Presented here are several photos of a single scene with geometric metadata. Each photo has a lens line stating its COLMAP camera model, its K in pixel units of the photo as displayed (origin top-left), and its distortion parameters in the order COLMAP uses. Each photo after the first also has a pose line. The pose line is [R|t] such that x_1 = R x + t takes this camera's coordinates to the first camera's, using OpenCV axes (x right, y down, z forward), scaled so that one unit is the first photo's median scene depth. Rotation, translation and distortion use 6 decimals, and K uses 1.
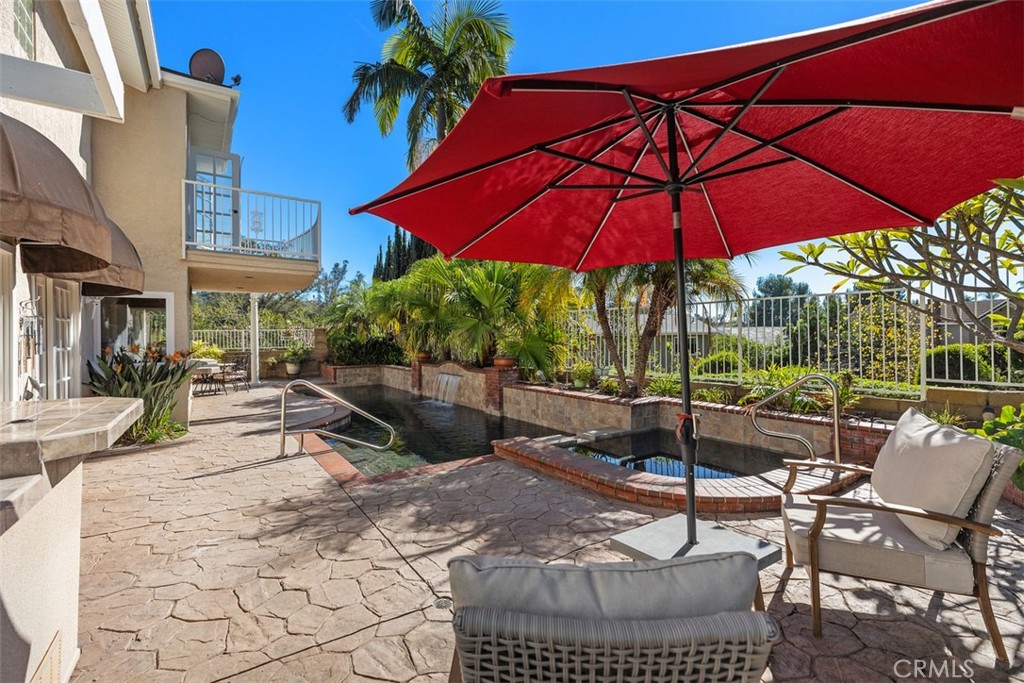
lens RADIAL K [[468.2, 0, 515.4], [0, 468.2, 325.3], [0, 0, 1]] dist [0.001351, 0.000813]
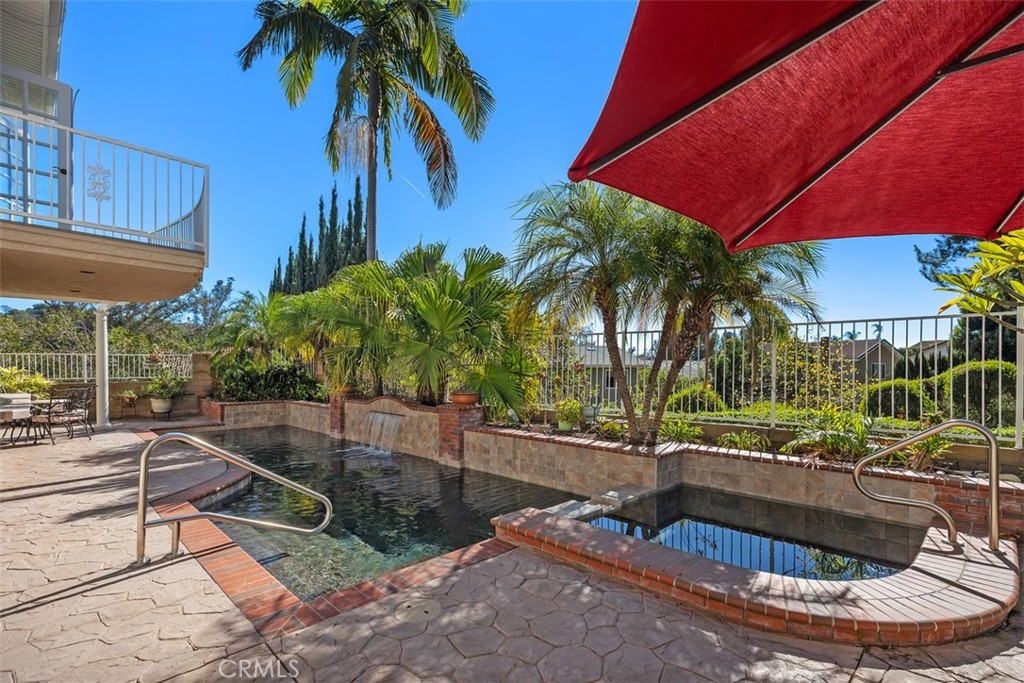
lens RADIAL K [[468.2, 0, 514.8], [0, 468.2, 363.2], [0, 0, 1]] dist [0.001351, 0.000813]
pose [[0.979336, 0.013175, 0.201810, -0.112823], [-0.015854, 0.999806, 0.011665, 0.009230], [-0.201617, -0.014624, 0.979355, 0.236271]]
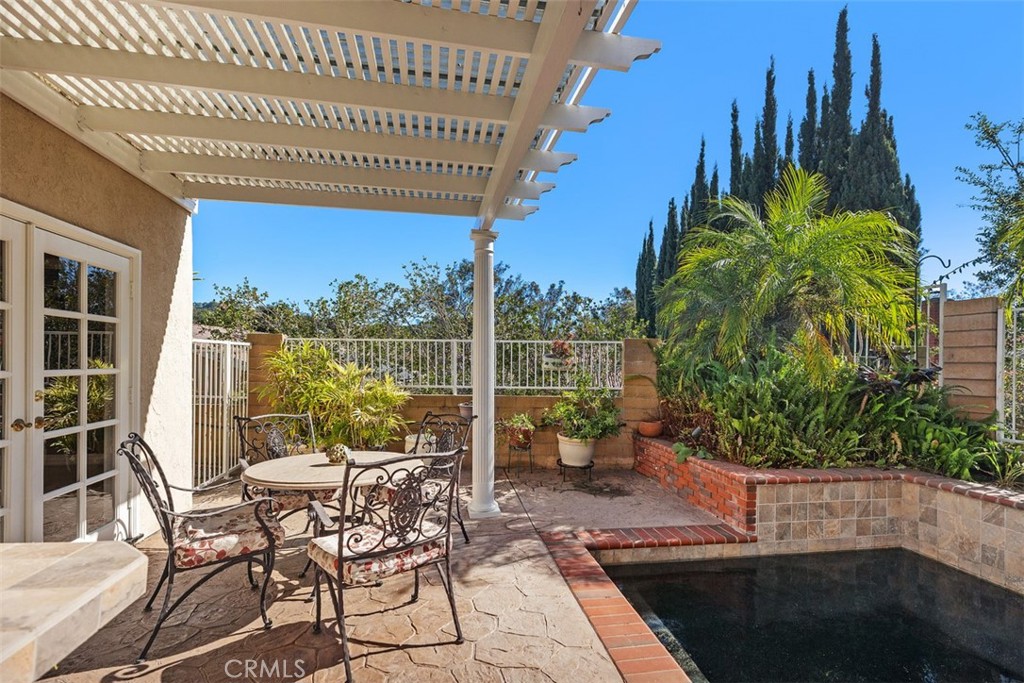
lens RADIAL K [[468.2, 0, 508.0], [0, 468.2, 368.1], [0, 0, 1]] dist [0.001351, 0.000813]
pose [[0.907638, 0.029584, -0.418710, -0.651850], [-0.017806, 0.999329, 0.032011, 0.035454], [0.419376, -0.021599, 0.907556, 1.148009]]
